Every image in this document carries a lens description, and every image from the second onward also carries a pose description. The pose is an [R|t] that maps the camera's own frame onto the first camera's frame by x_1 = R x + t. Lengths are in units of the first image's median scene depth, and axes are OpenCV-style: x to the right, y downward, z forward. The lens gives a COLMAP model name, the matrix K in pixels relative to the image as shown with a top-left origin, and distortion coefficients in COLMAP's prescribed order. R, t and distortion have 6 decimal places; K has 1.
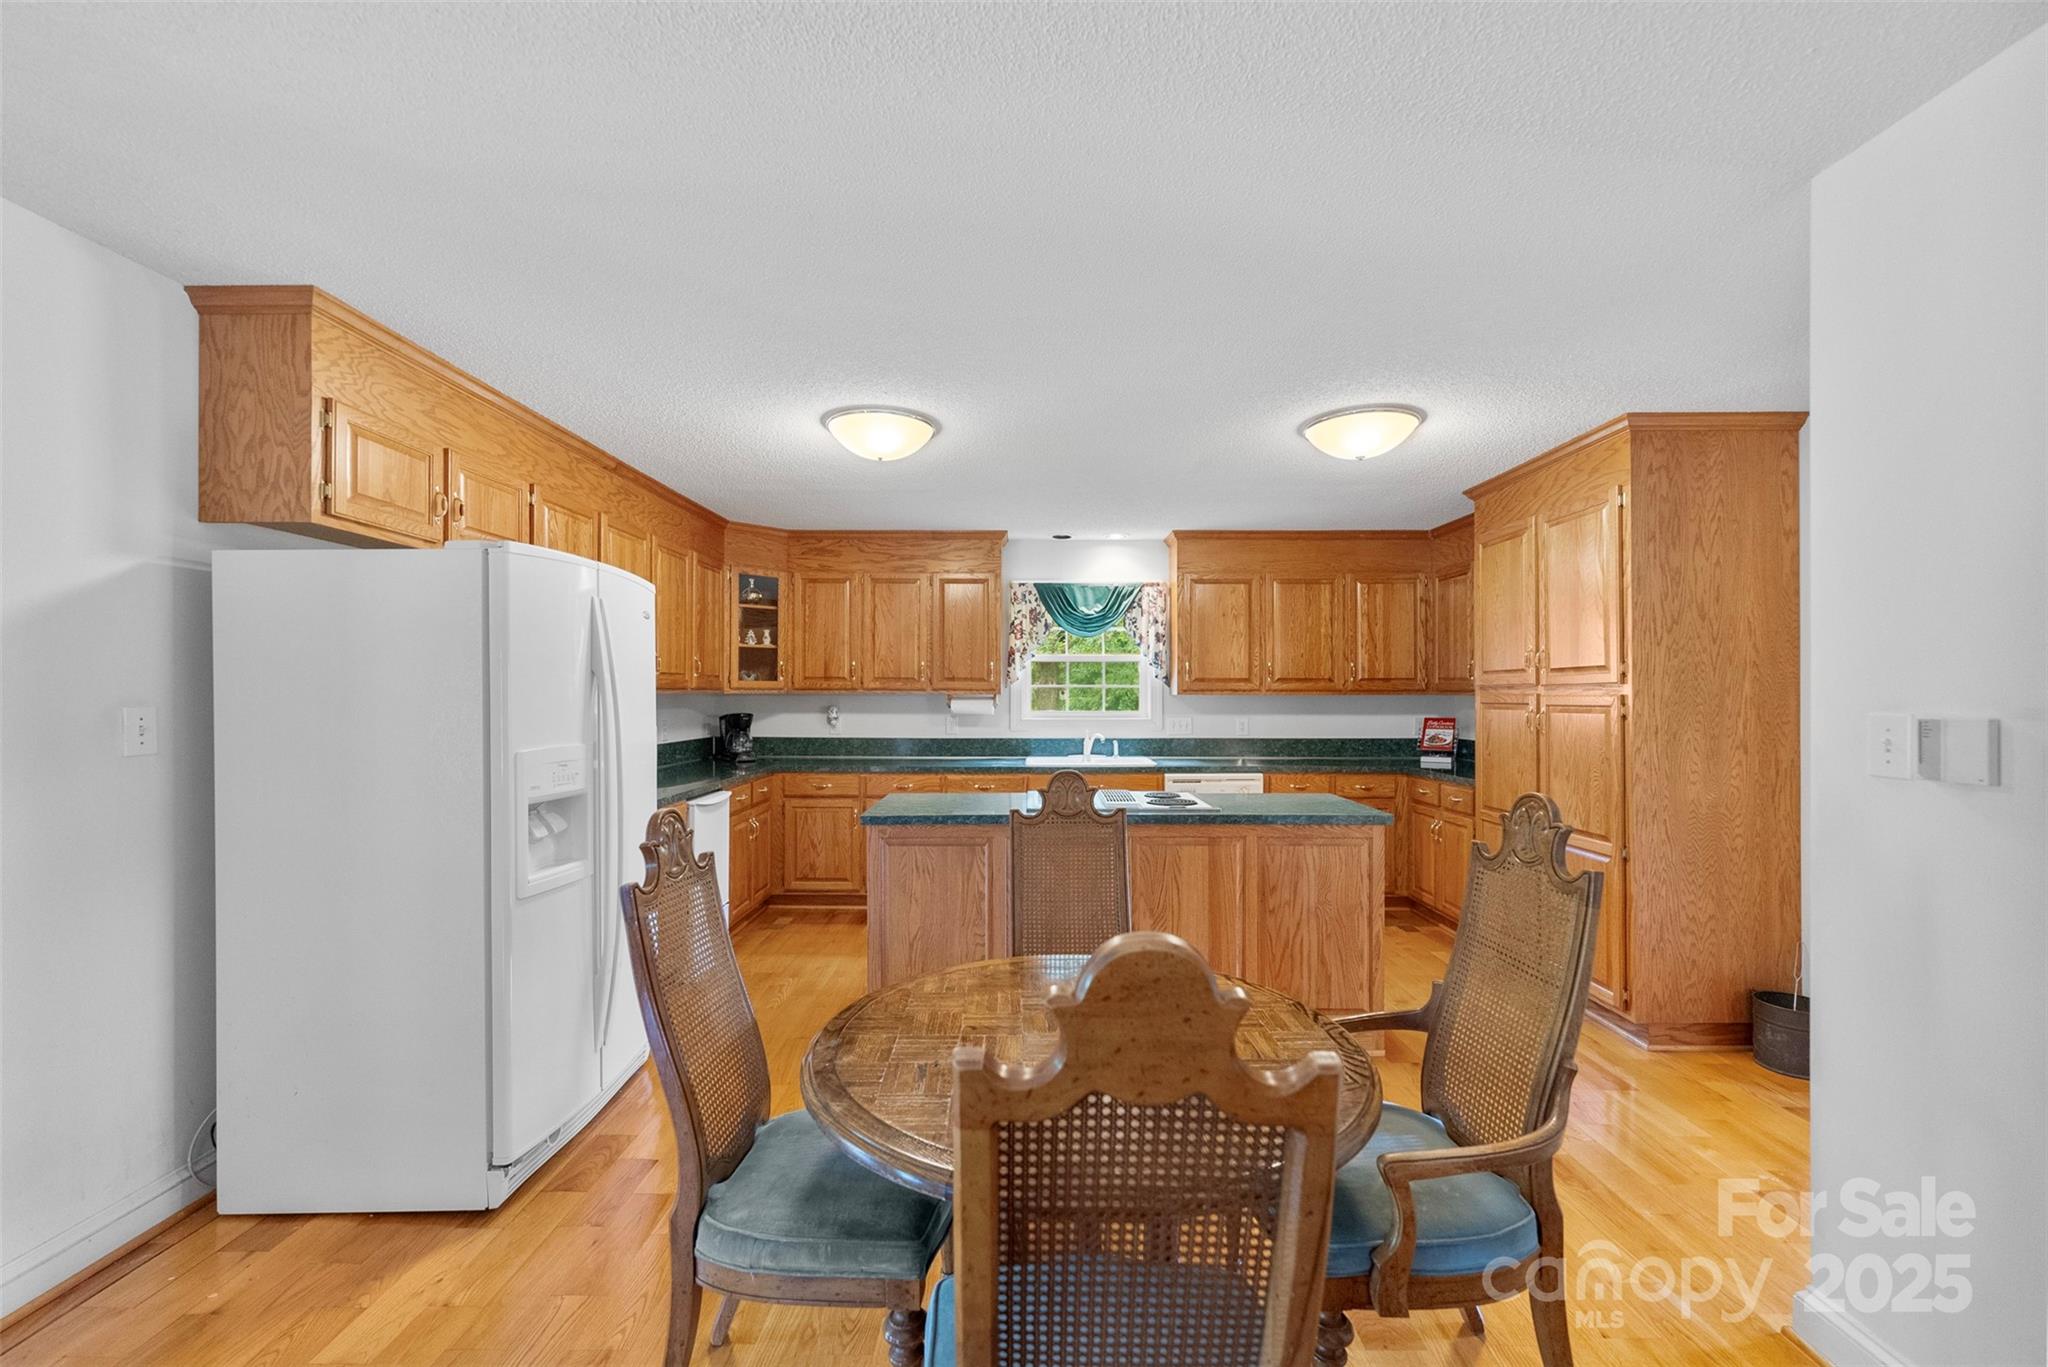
lens RADIAL K [[836.2, 0, 1026.4], [0, 836.2, 690.7], [0, 0, 1]] dist [-0.001059, 0.000013]
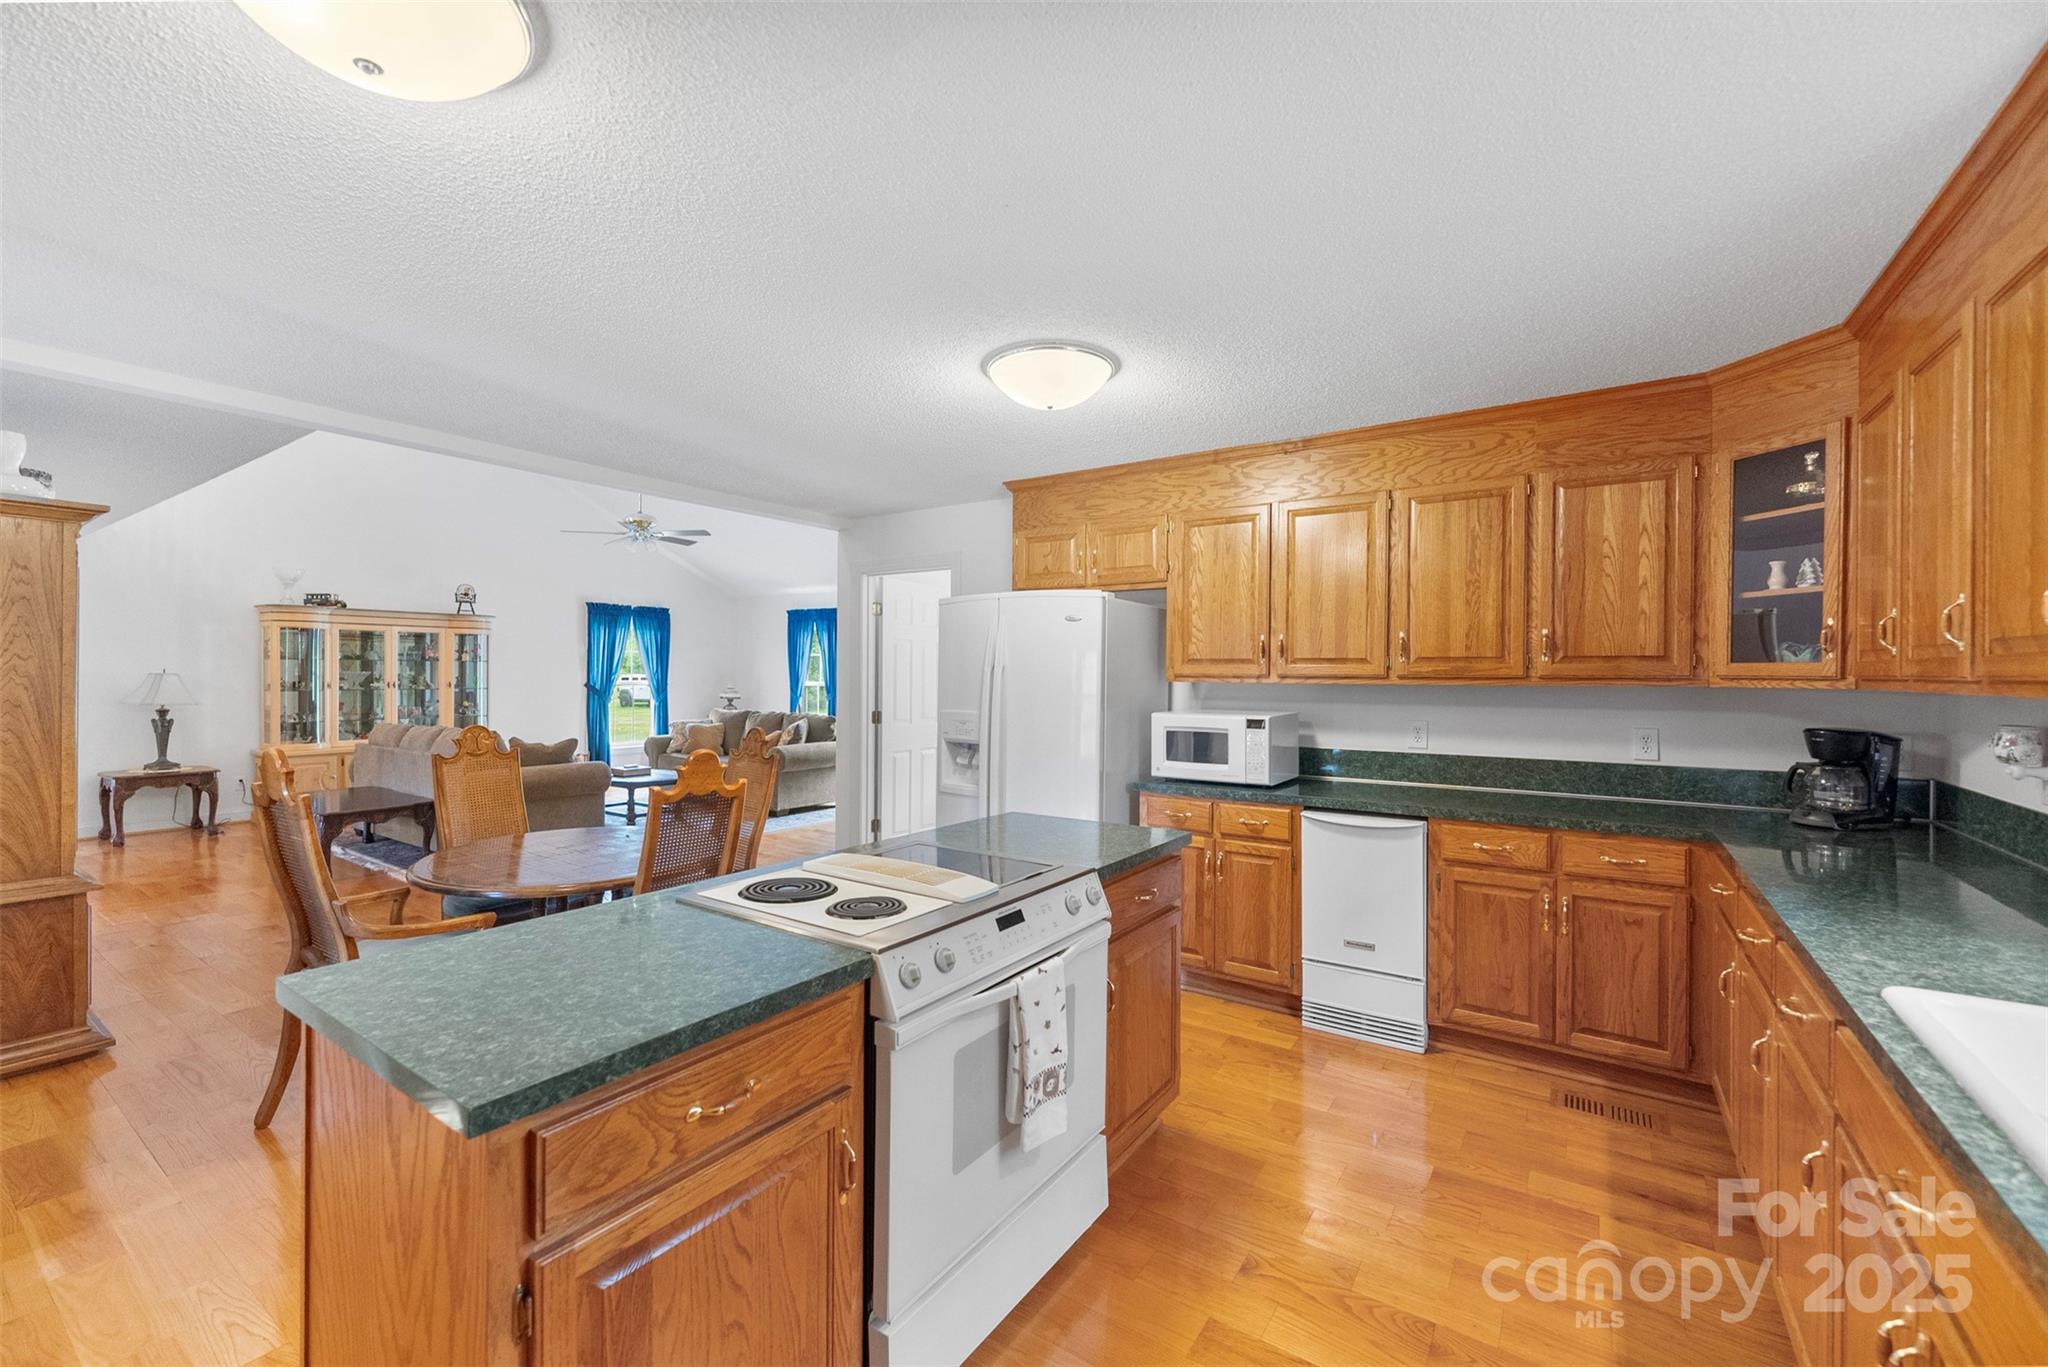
lens RADIAL K [[836.2, 0, 1021.9], [0, 836.2, 677.2], [0, 0, 1]] dist [-0.001059, 0.000013]
pose [[-0.564386, -0.001674, -0.825509, 0.330980], [-0.002360, 0.999997, -0.000414, -0.001685], [0.825508, 0.001714, -0.564388, 0.889685]]
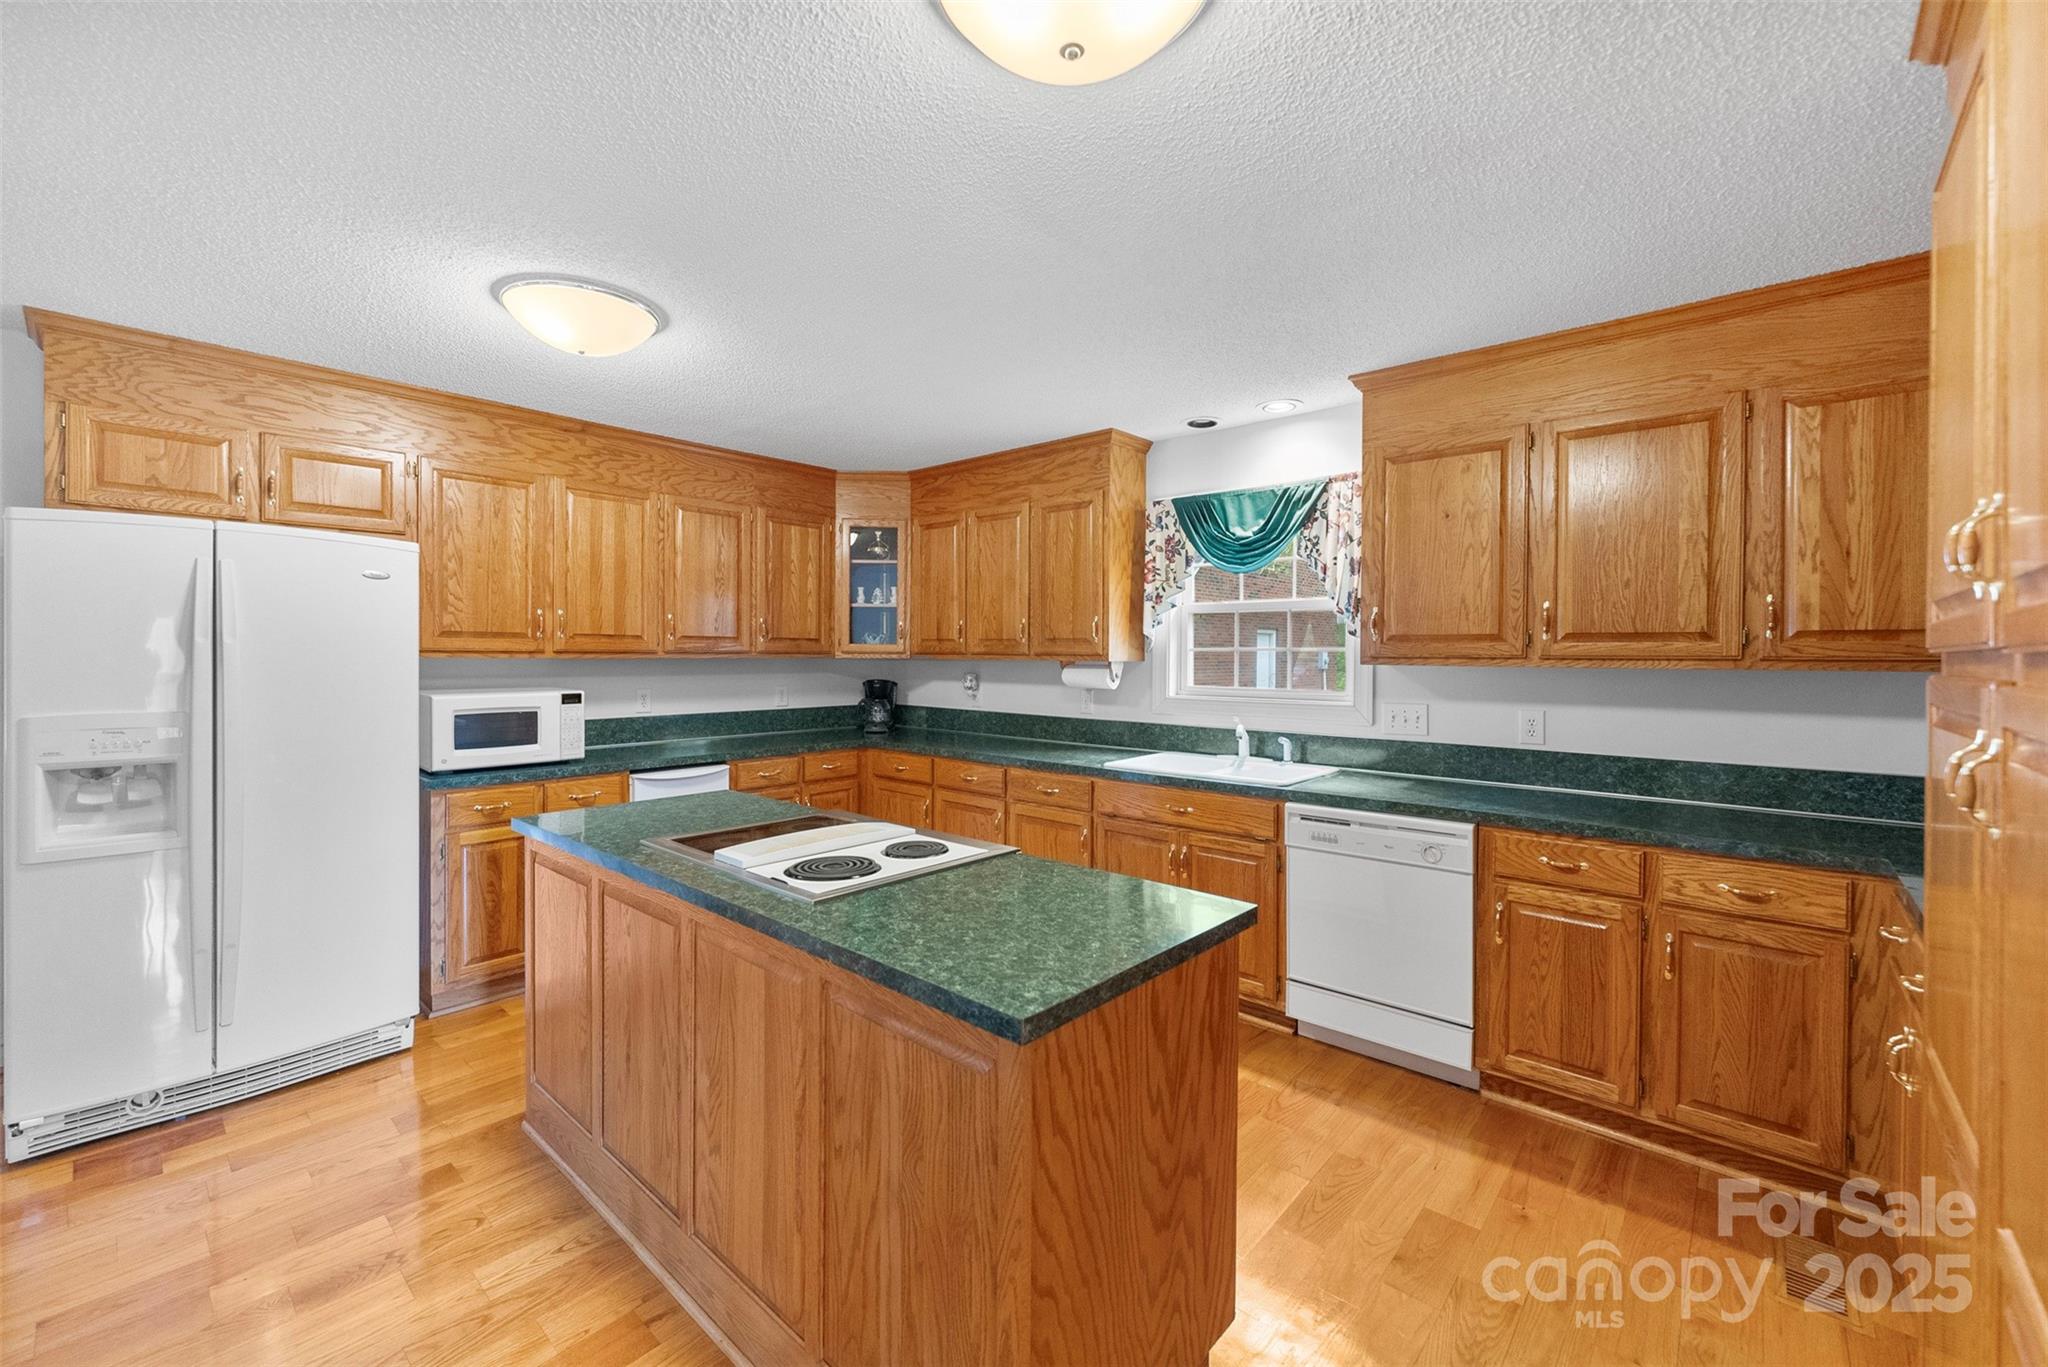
lens RADIAL K [[836.2, 0, 1028.0], [0, 836.2, 657.2], [0, 0, 1]] dist [-0.001059, 0.000013]
pose [[0.750723, 0.005144, -0.660598, 0.387113], [-0.002208, 0.999984, 0.005278, -0.002817], [0.660614, -0.002504, 0.750722, 0.424159]]
